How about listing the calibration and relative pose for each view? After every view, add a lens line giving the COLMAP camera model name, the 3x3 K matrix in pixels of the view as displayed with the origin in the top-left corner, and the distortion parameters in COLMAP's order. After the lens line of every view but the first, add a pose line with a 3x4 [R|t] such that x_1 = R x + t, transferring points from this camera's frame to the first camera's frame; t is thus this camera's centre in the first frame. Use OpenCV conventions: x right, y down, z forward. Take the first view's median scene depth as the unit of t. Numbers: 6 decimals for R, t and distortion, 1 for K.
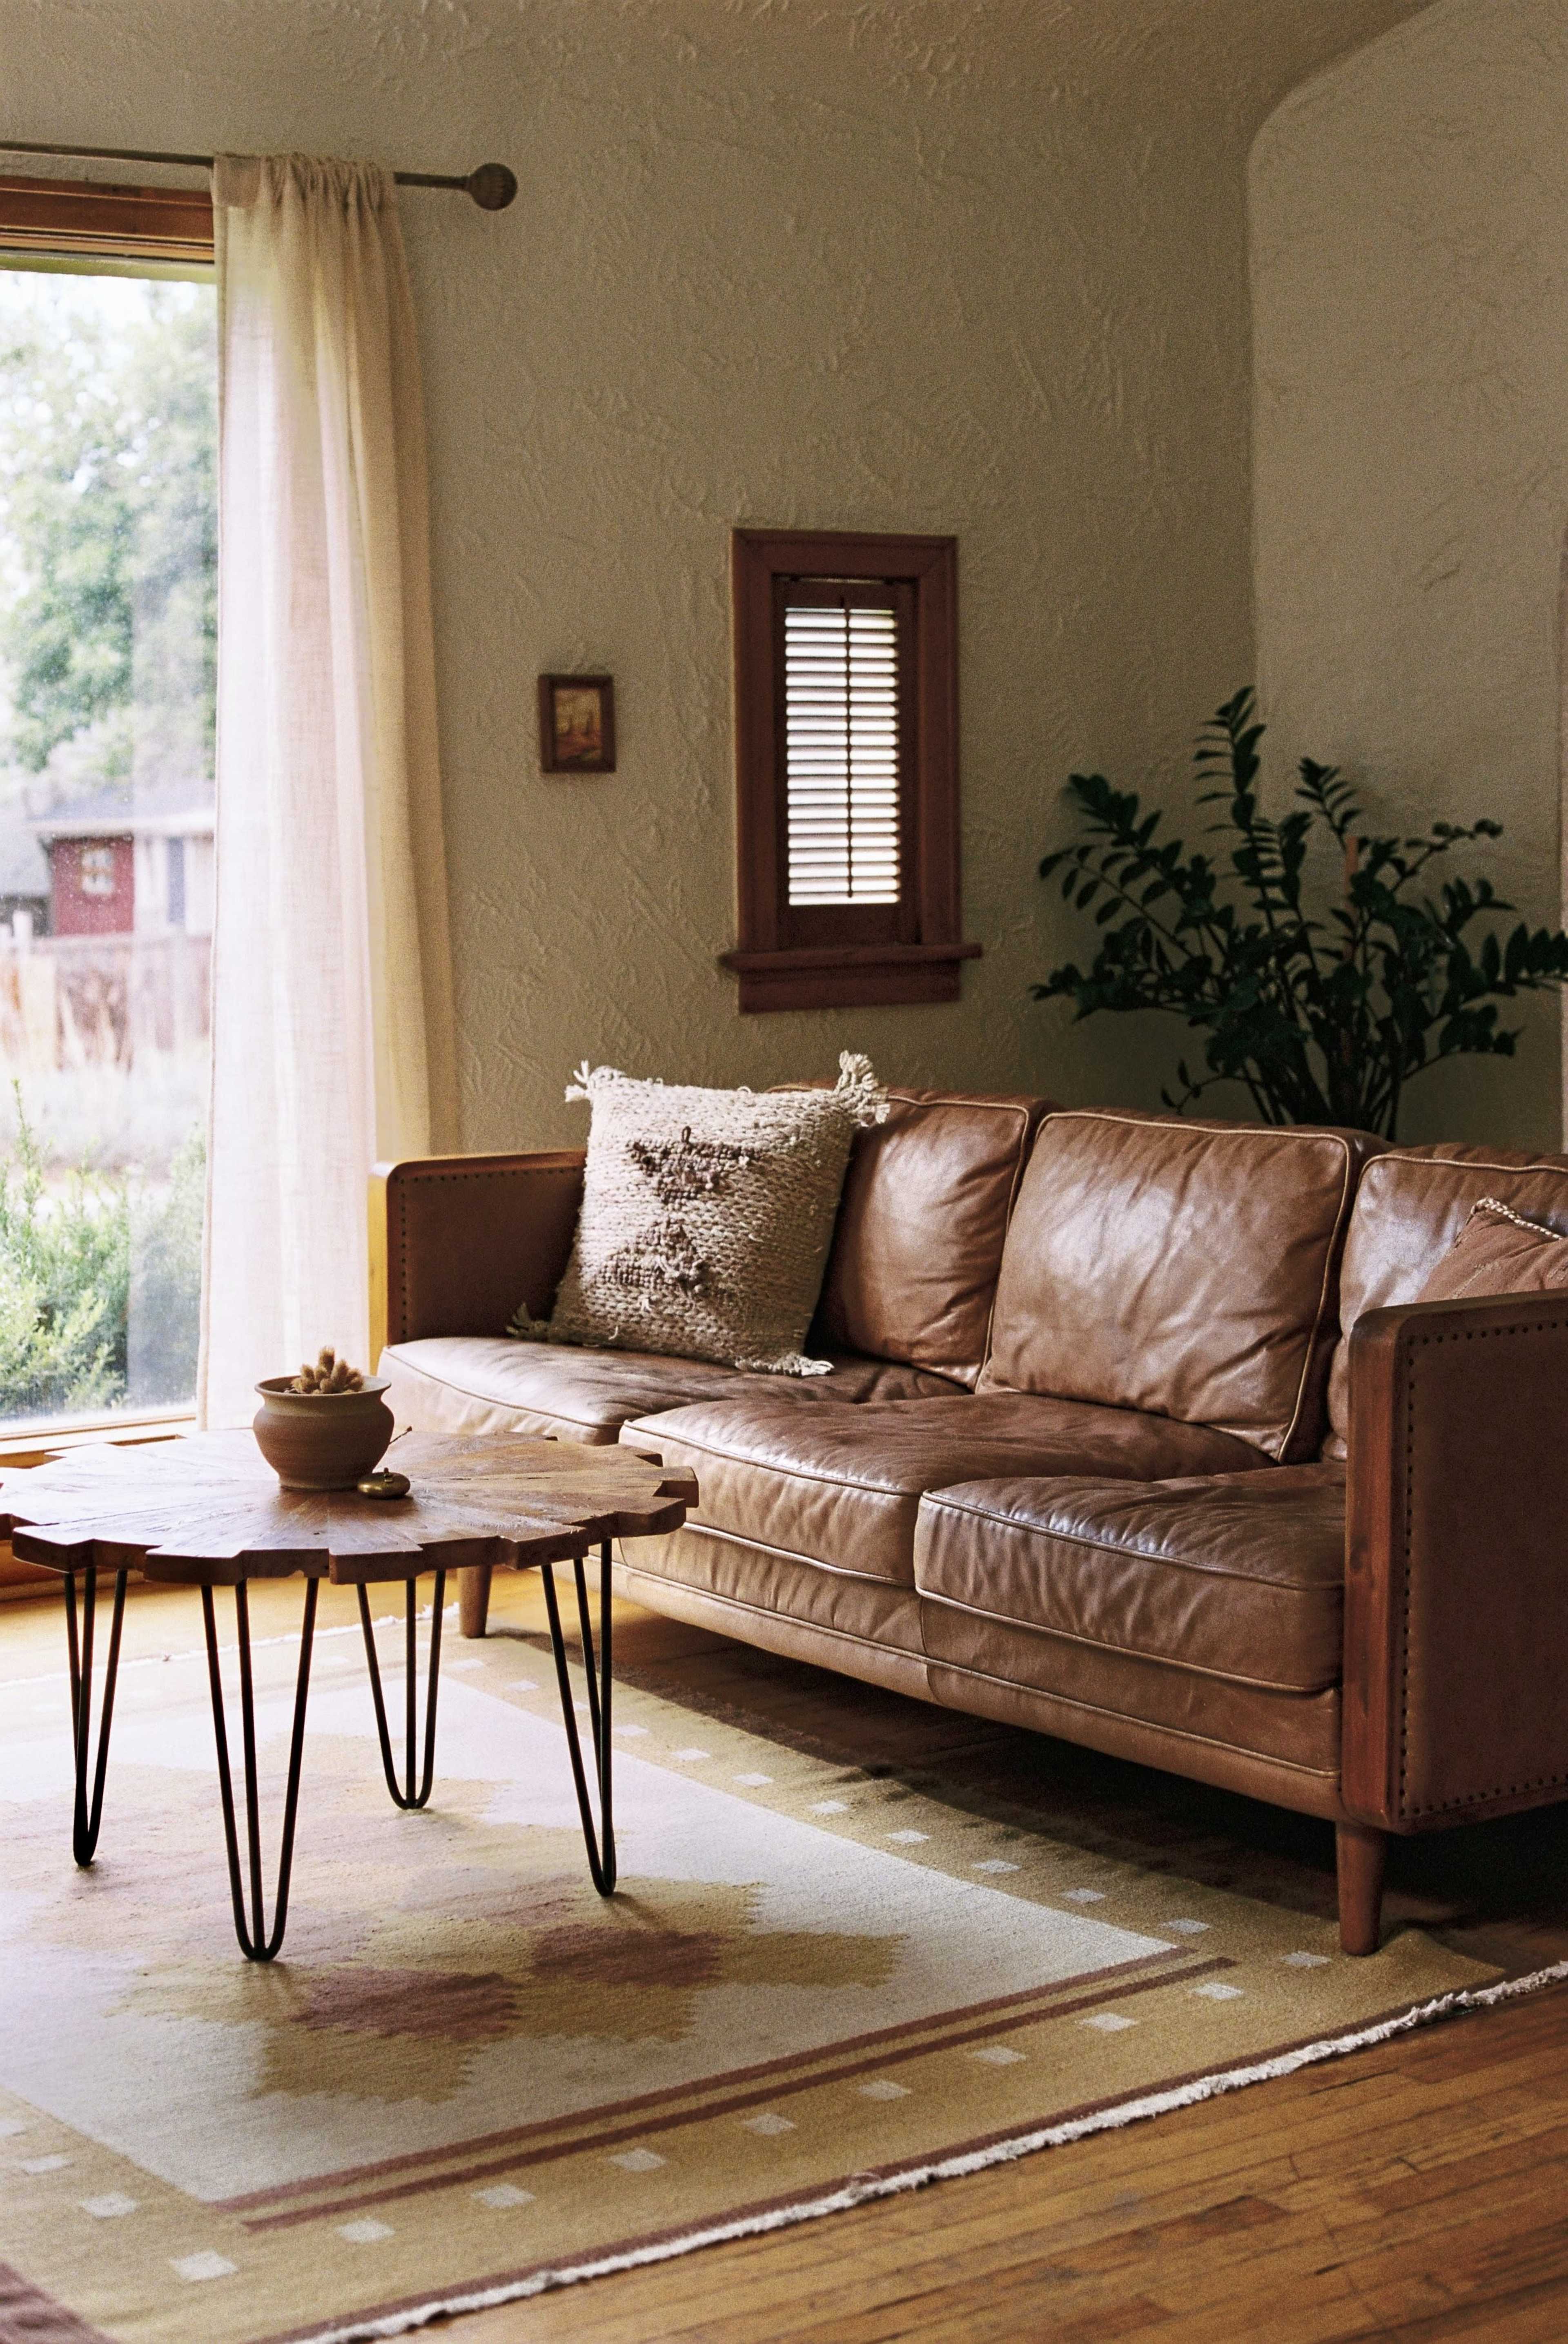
lens RADIAL K [[3563.5, 0, 765.3], [0, 3563.5, 1160.6], [0, 0, 1]] dist [-0.142730, 0.000000]
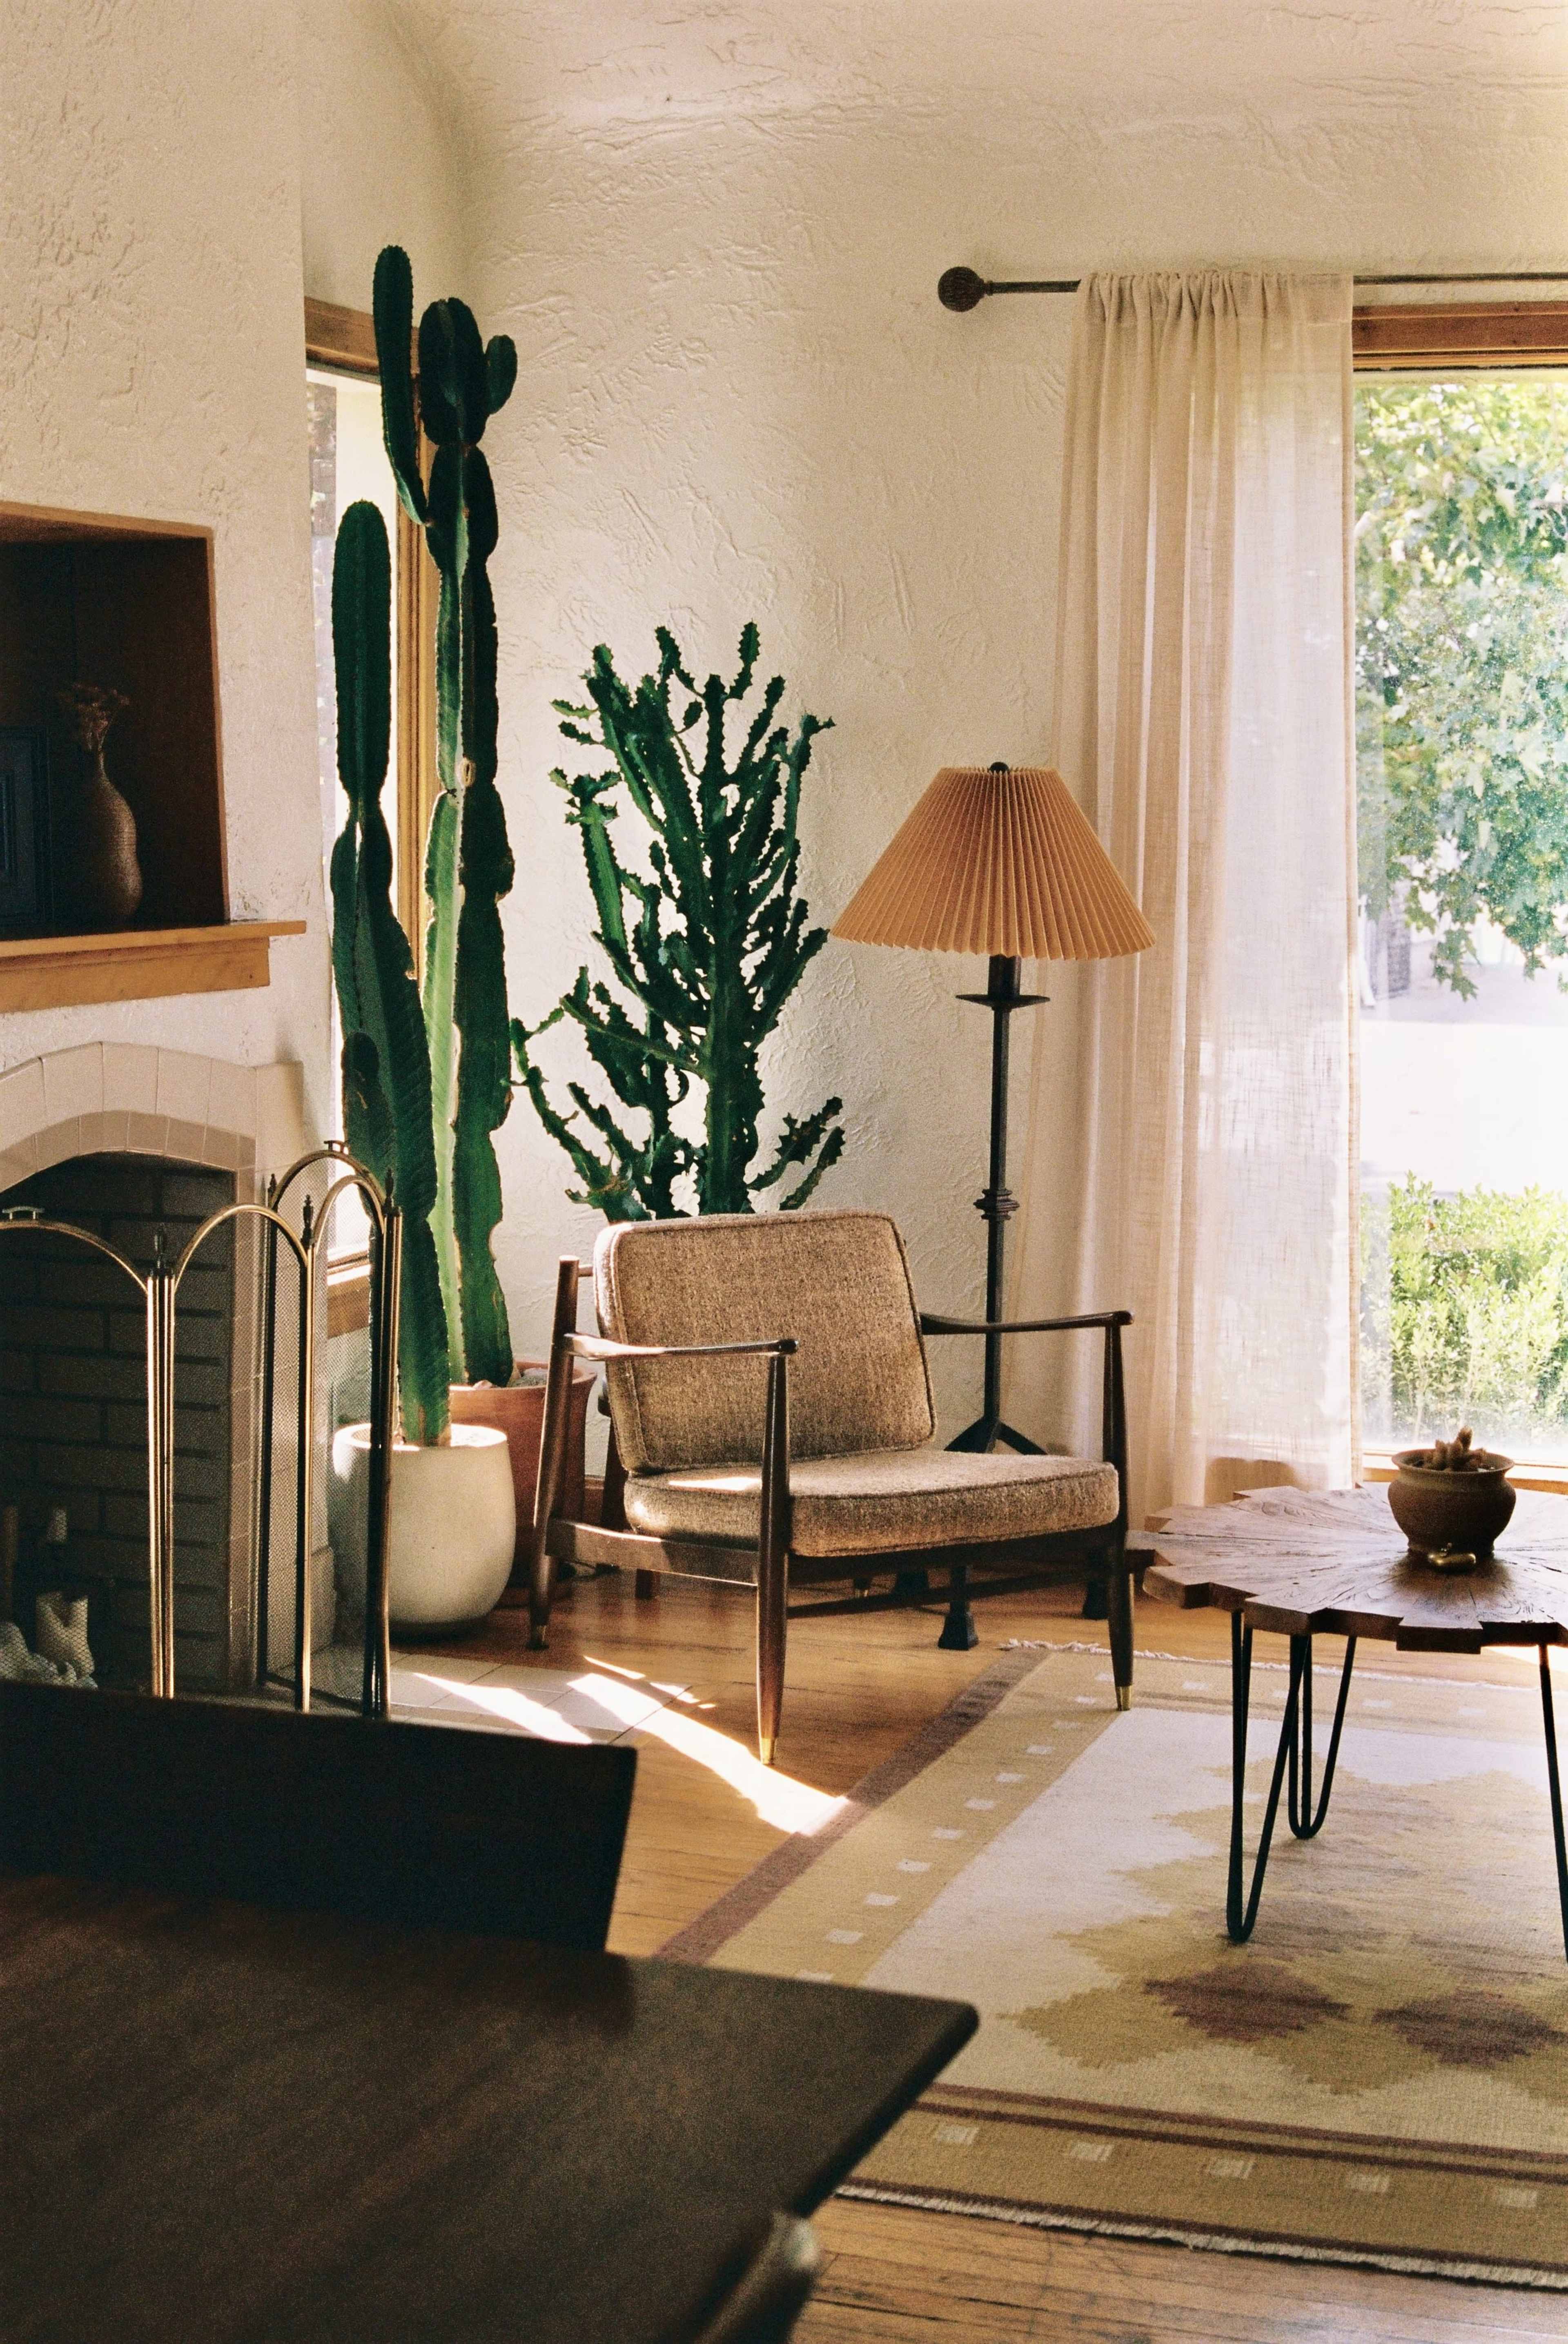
lens RADIAL K [[3563.5, 0, 793.4], [0, 3563.5, 1180.0], [0, 0, 1]] dist [-0.142730, 0.000000]
pose [[0.578886, 0.112330, -0.807635, 0.736664], [-0.089297, 0.993242, 0.074140, -0.103137], [0.810504, 0.029201, 0.585004, 0.205884]]
